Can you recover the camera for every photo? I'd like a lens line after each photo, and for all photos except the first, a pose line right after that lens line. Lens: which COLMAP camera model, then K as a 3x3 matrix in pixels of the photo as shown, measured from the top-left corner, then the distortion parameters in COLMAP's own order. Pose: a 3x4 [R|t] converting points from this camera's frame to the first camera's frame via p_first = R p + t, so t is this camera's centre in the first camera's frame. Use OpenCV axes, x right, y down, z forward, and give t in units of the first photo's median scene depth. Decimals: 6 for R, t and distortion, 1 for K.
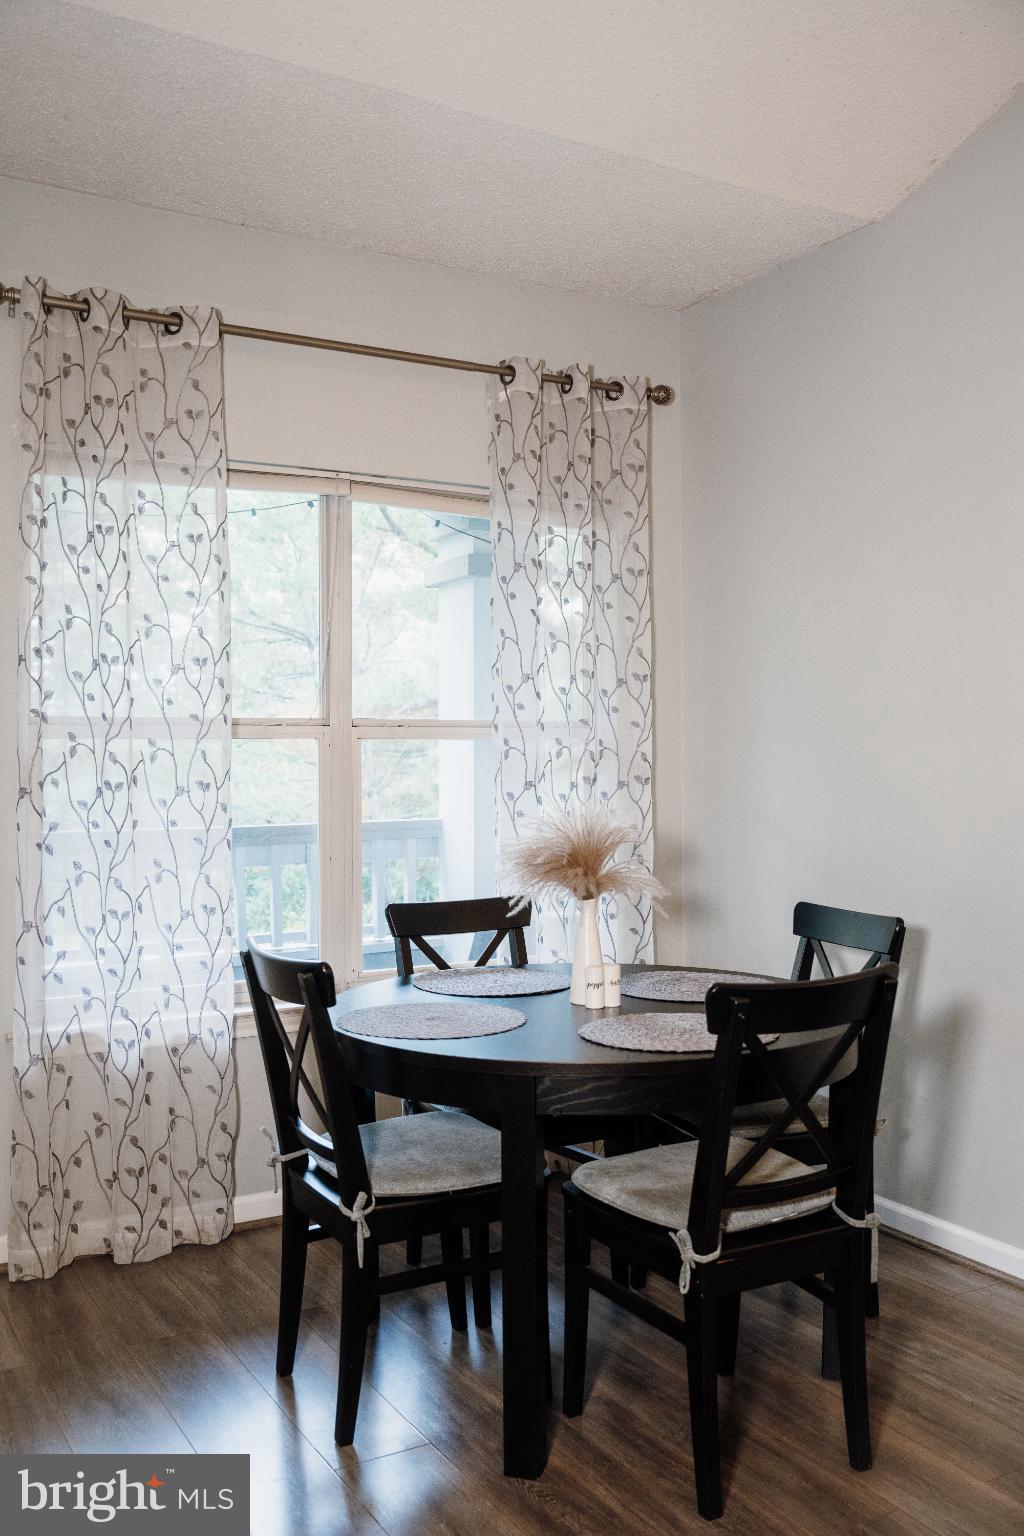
lens RADIAL K [[1396.7, 0, 512.0], [0, 1396.7, 768.0], [0, 0, 1]] dist [0.014891, 0.019240]
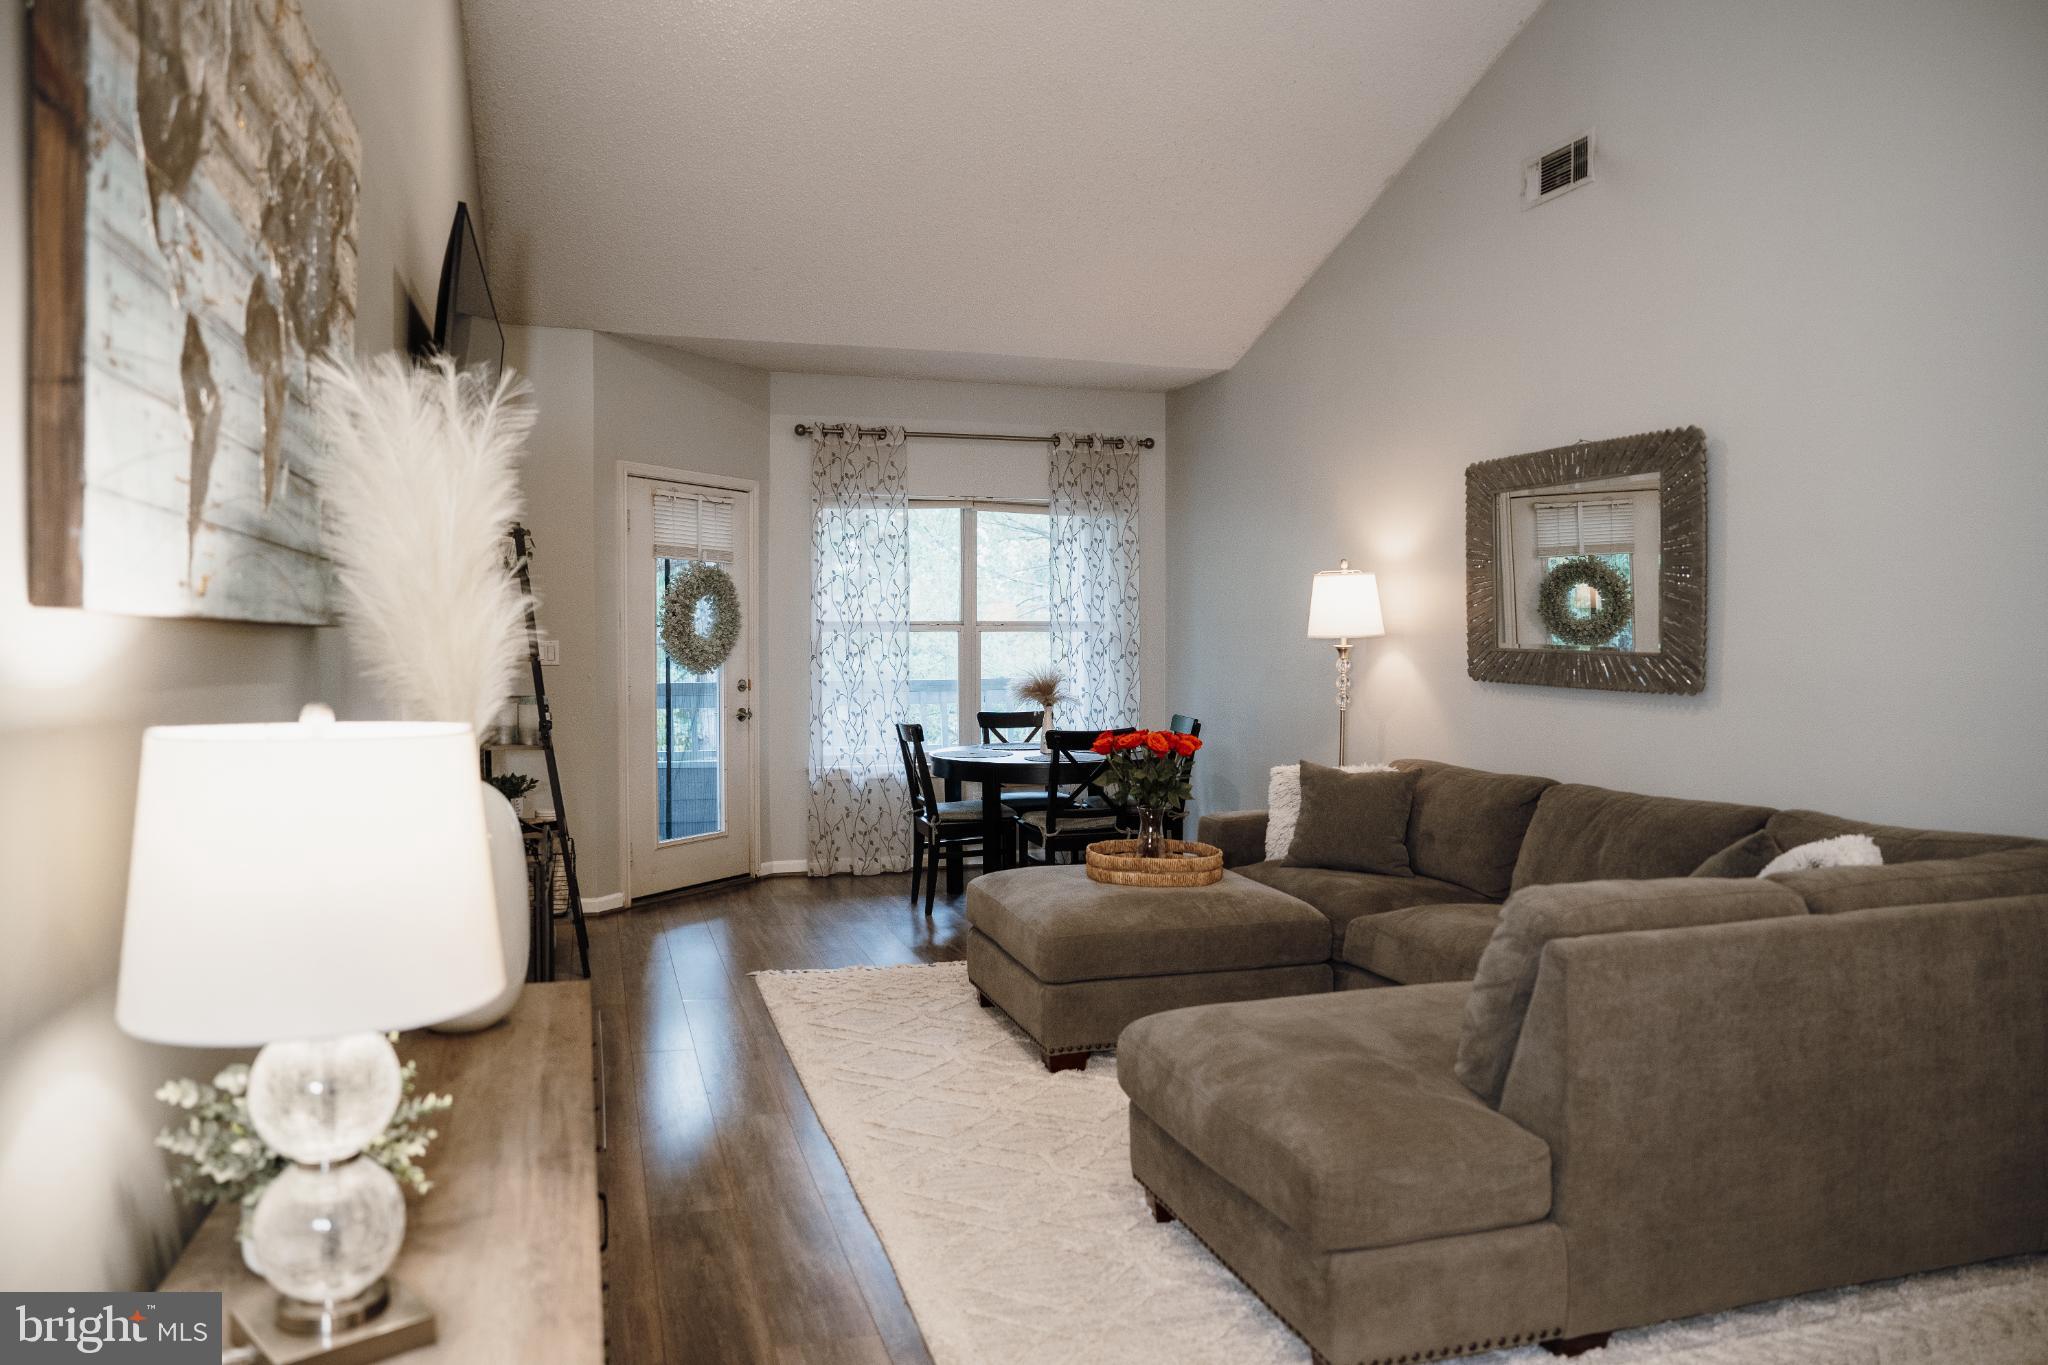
lens RADIAL K [[1400.2, 0, 1024.0], [0, 1400.2, 682.5], [0, 0, 1]] dist [0.000045, -0.000072]
pose [[0.976344, 0.010618, -0.215962, 0.426335], [-0.004743, 0.999605, 0.027703, -0.004933], [0.216171, -0.026024, 0.976009, -1.020733]]
